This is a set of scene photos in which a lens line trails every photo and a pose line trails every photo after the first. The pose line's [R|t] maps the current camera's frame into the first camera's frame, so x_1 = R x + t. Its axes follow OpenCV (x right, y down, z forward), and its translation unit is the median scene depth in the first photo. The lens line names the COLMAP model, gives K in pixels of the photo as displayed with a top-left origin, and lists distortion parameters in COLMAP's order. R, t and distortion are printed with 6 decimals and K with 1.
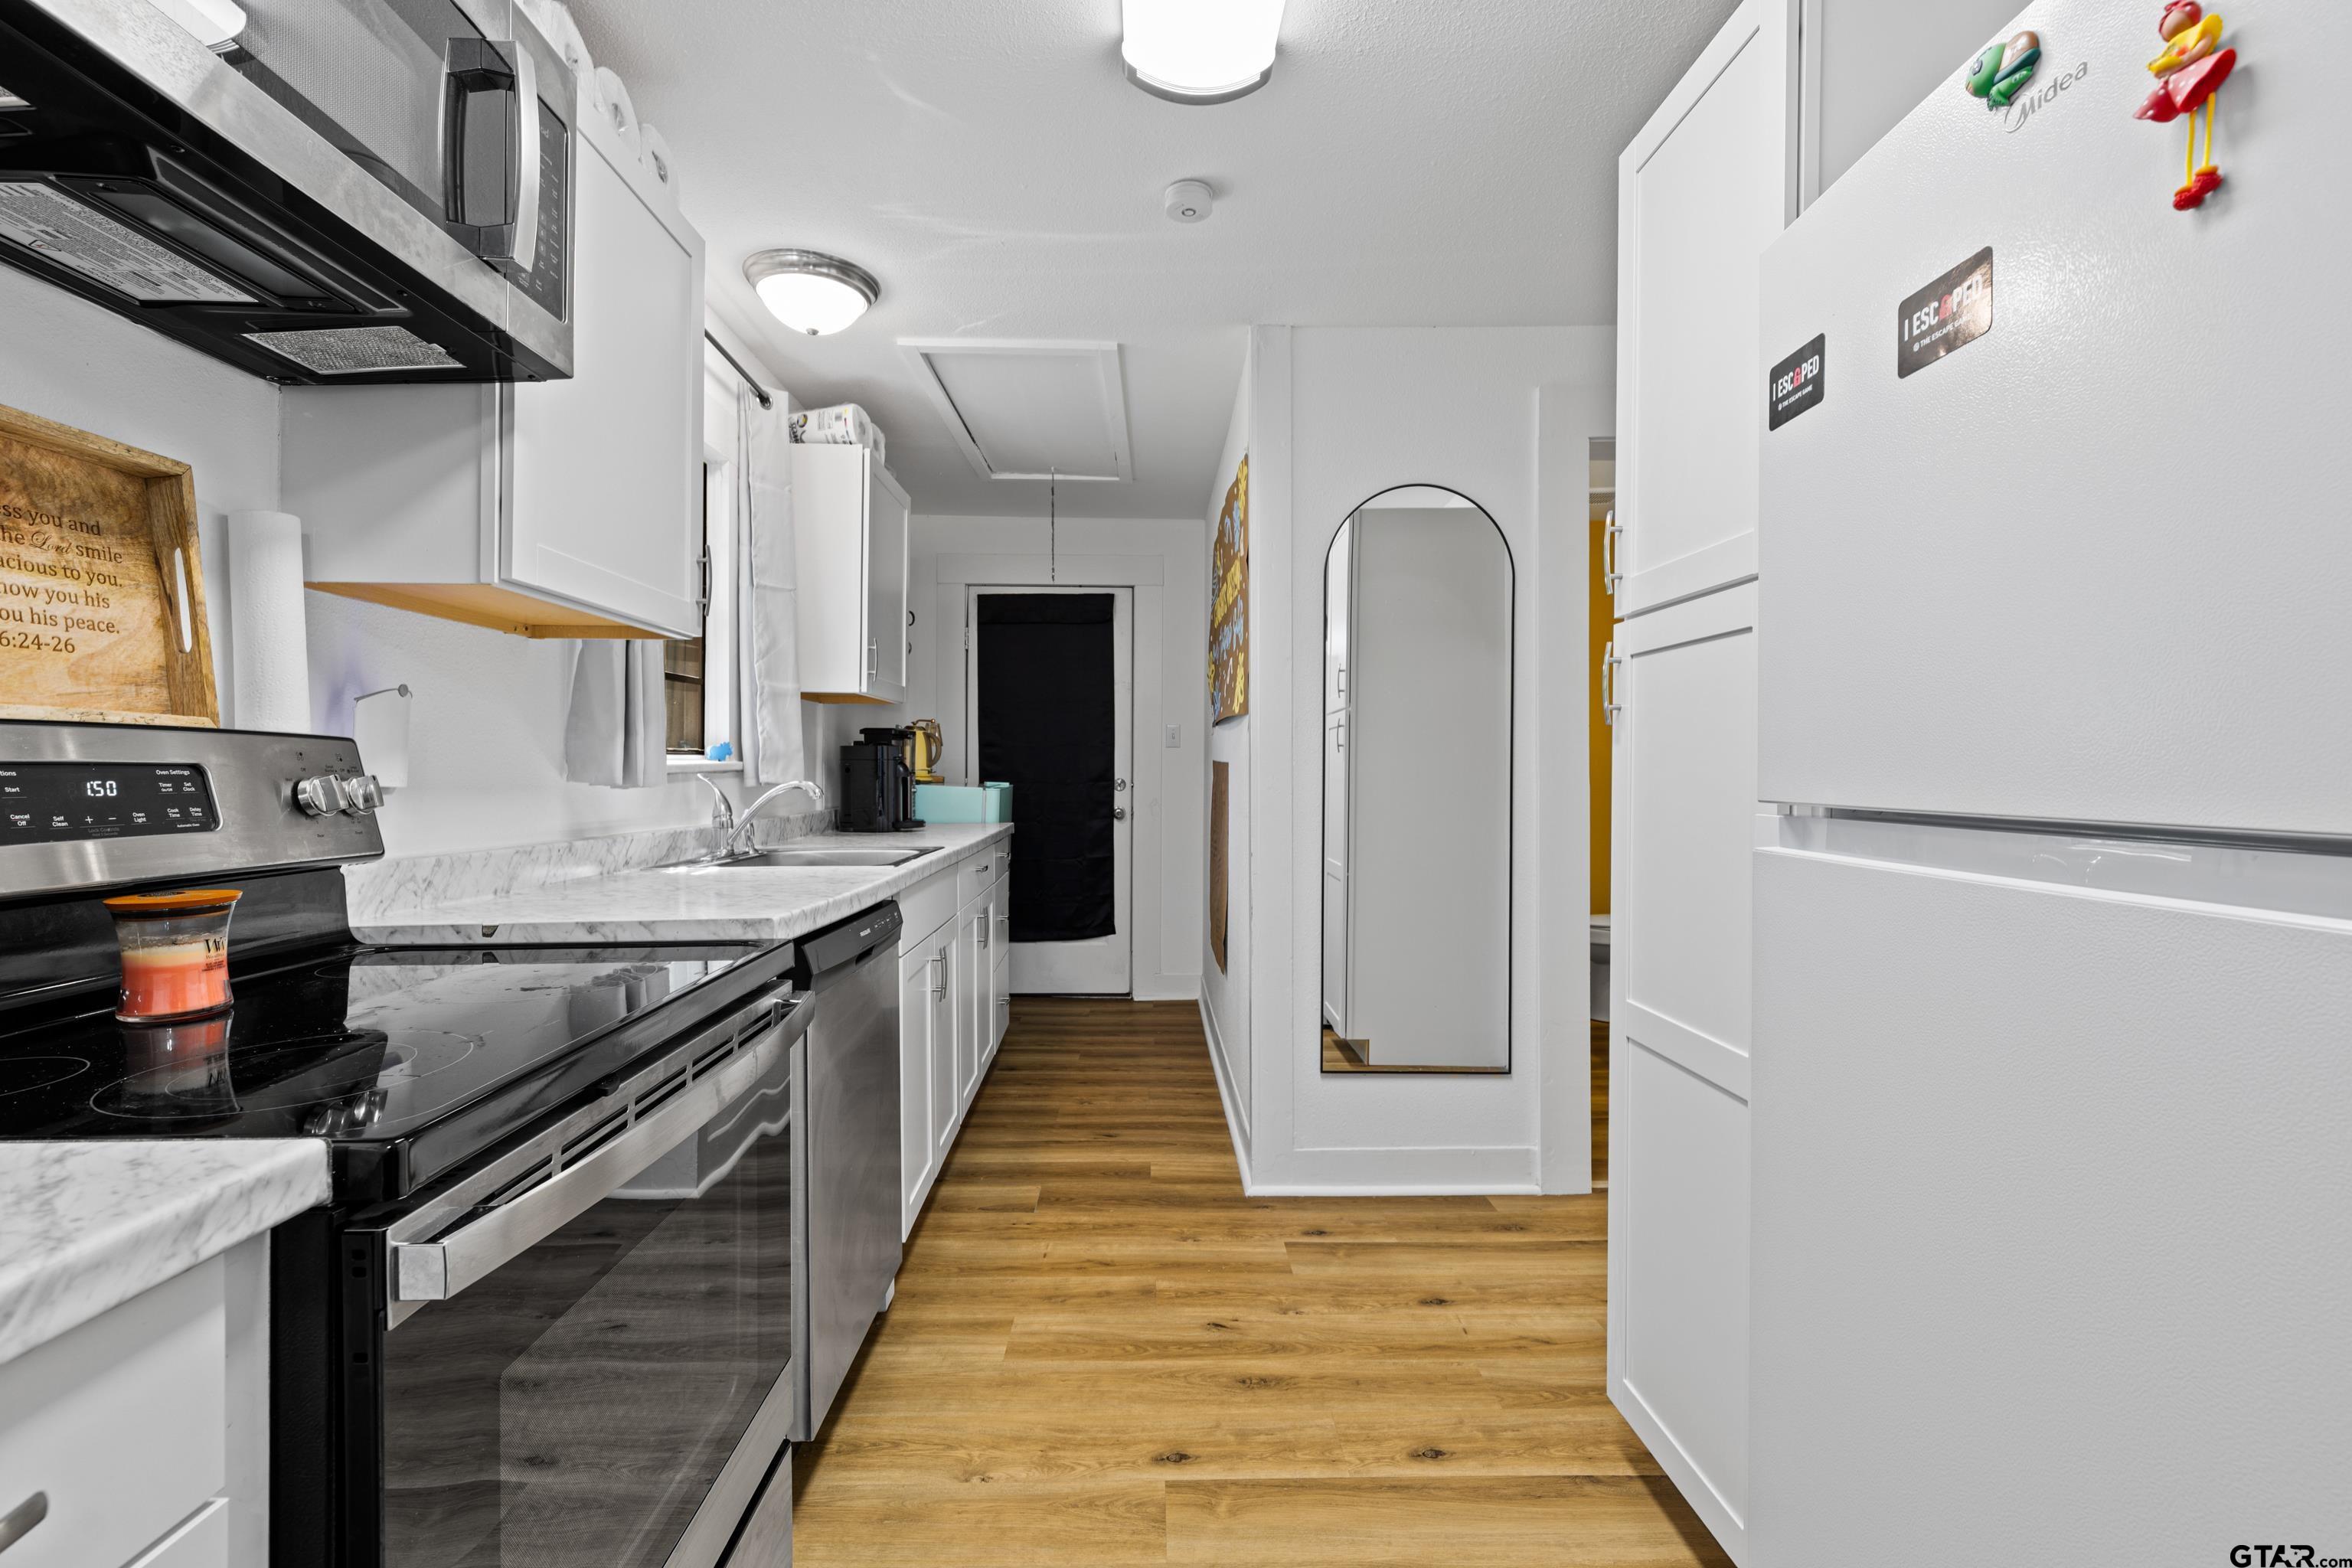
lens RADIAL K [[1052.6, 0, 1176.5], [0, 1052.6, 775.1], [0, 0, 1]] dist [0.001507, -0.000360]
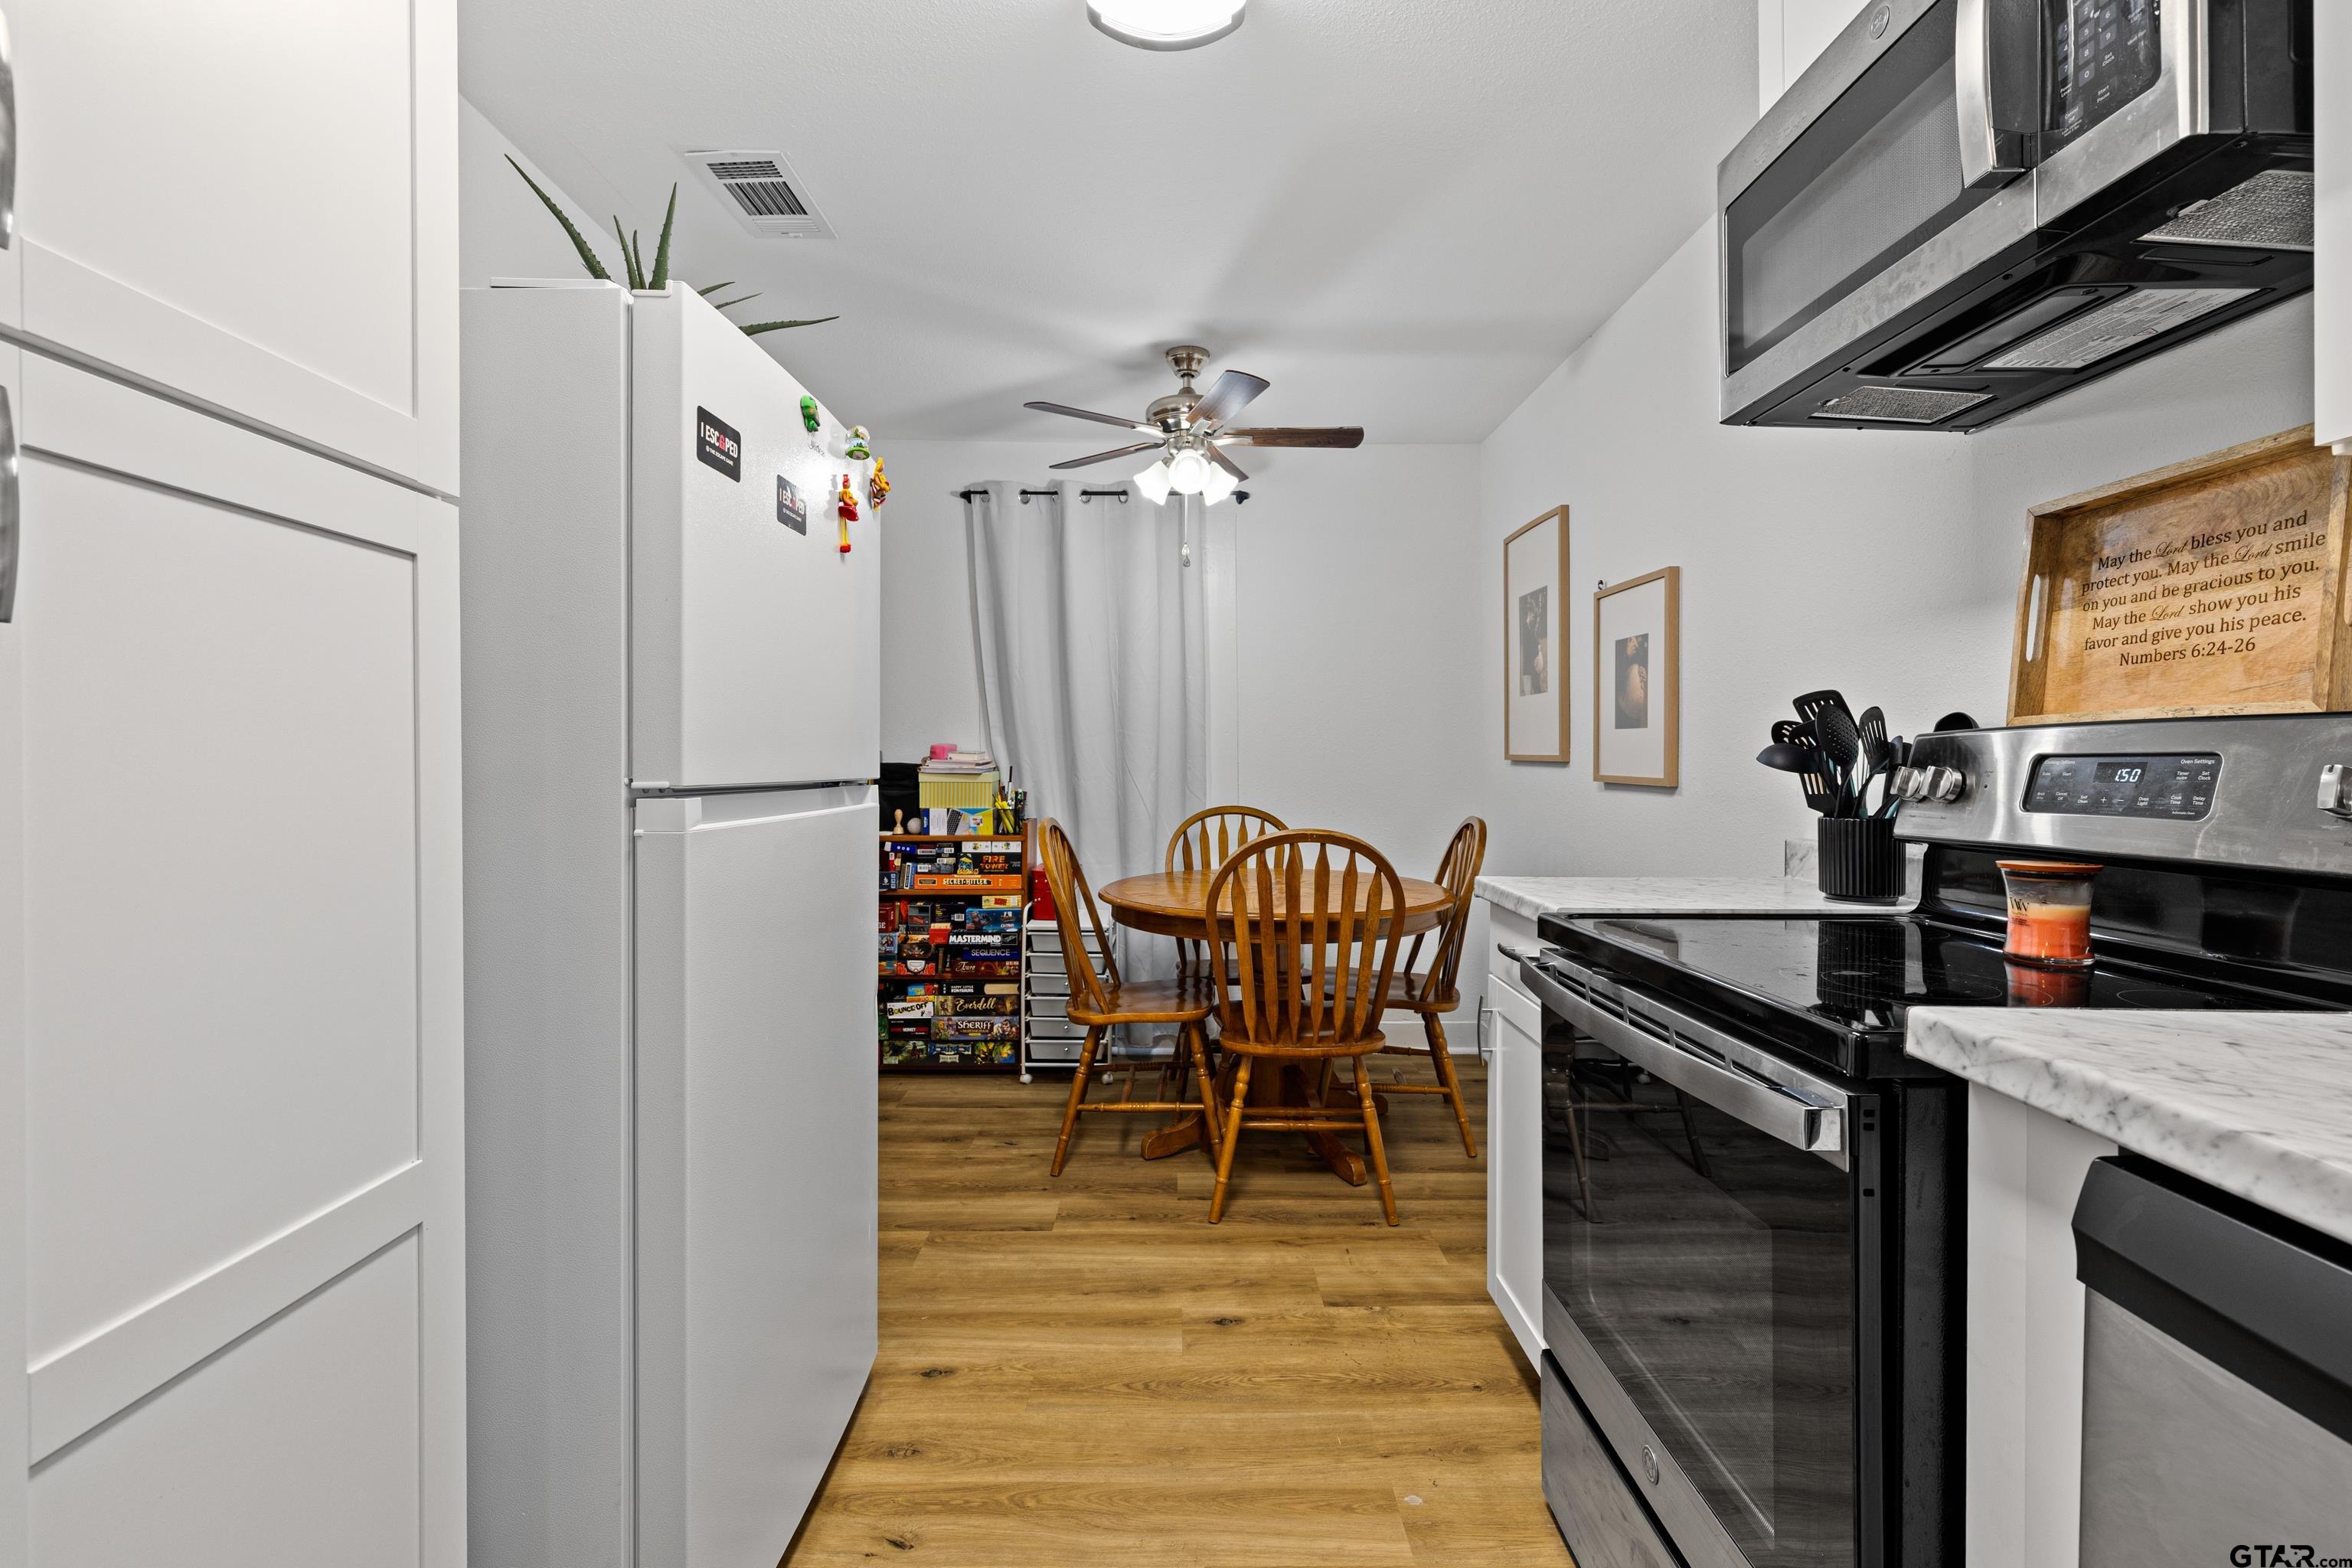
lens RADIAL K [[1052.6, 0, 1176.5], [0, 1052.6, 775.1], [0, 0, 1]] dist [0.001507, -0.000360]
pose [[-0.999709, -0.003634, 0.023846, 0.011330], [-0.003265, 0.999875, 0.015492, -0.001387], [-0.023900, 0.015409, -0.999596, 1.159952]]
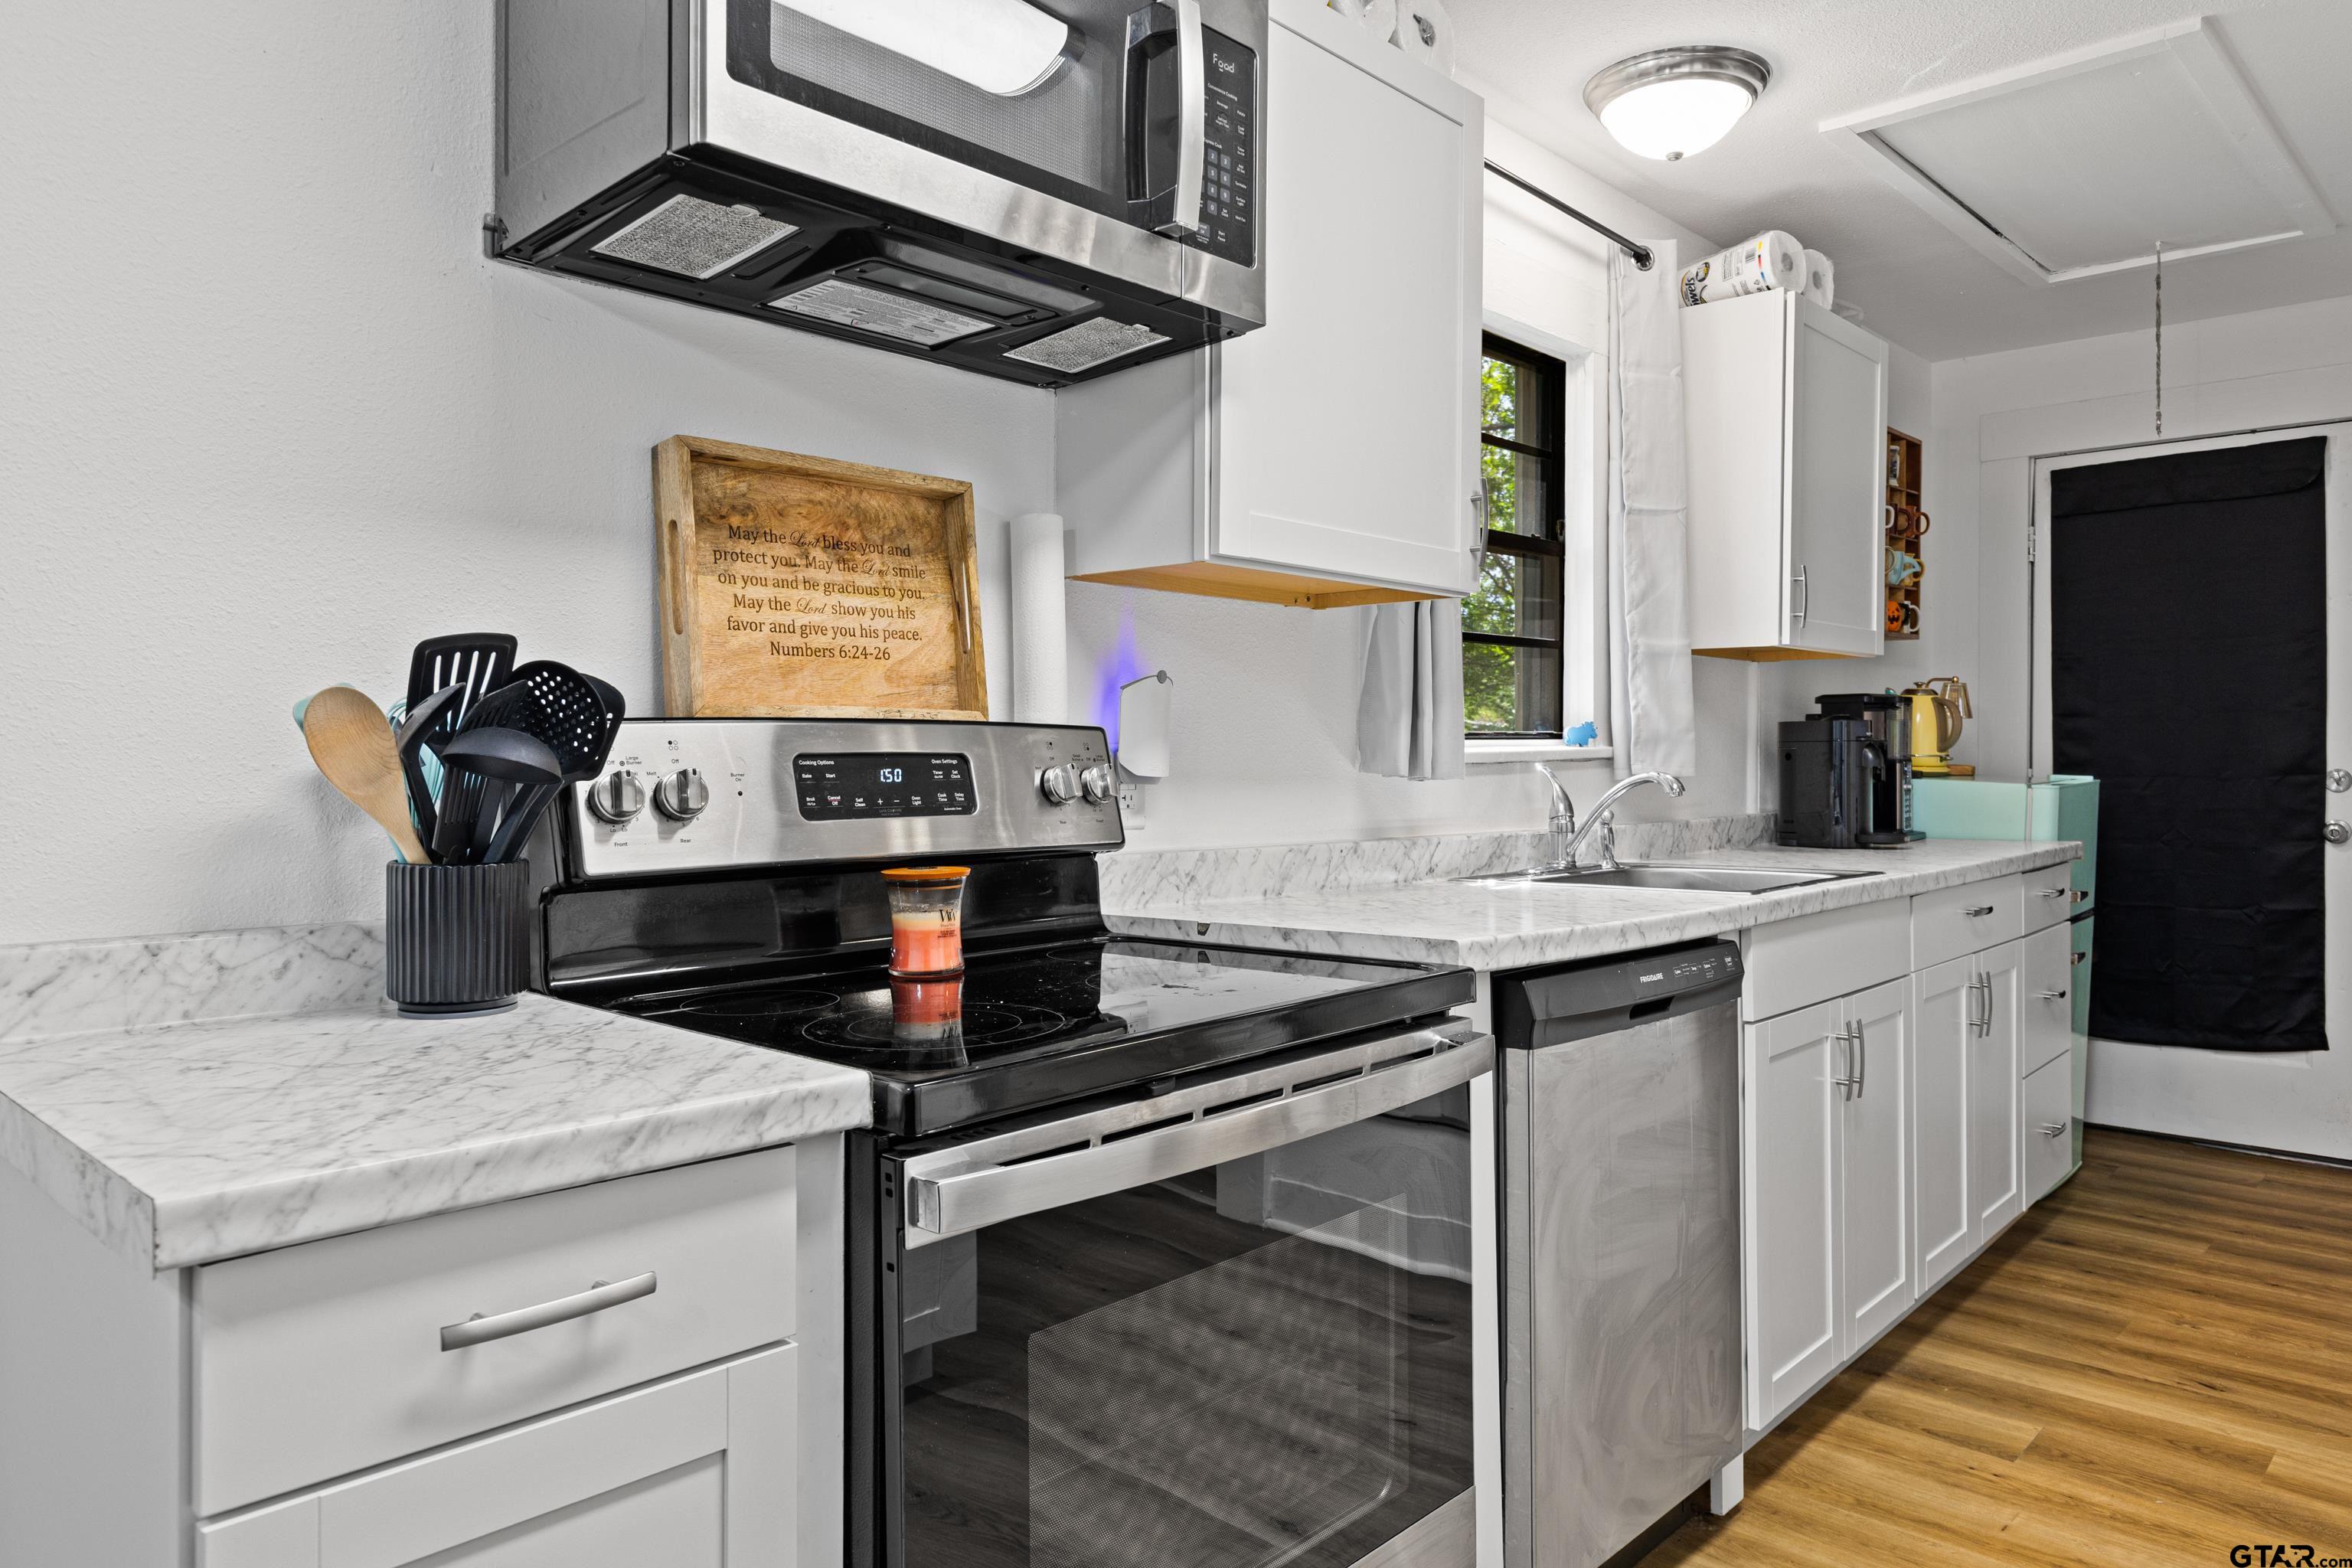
lens RADIAL K [[1520.6, 0, 1182.0], [0, 1520.6, 774.2], [0, 0, 1]] dist [0.001106, 0.001275]
pose [[0.709607, 0.003603, -0.704589, 0.209835], [0.000544, 0.999984, 0.005662, 0.001071], [0.704598, -0.004401, 0.709594, 0.014931]]
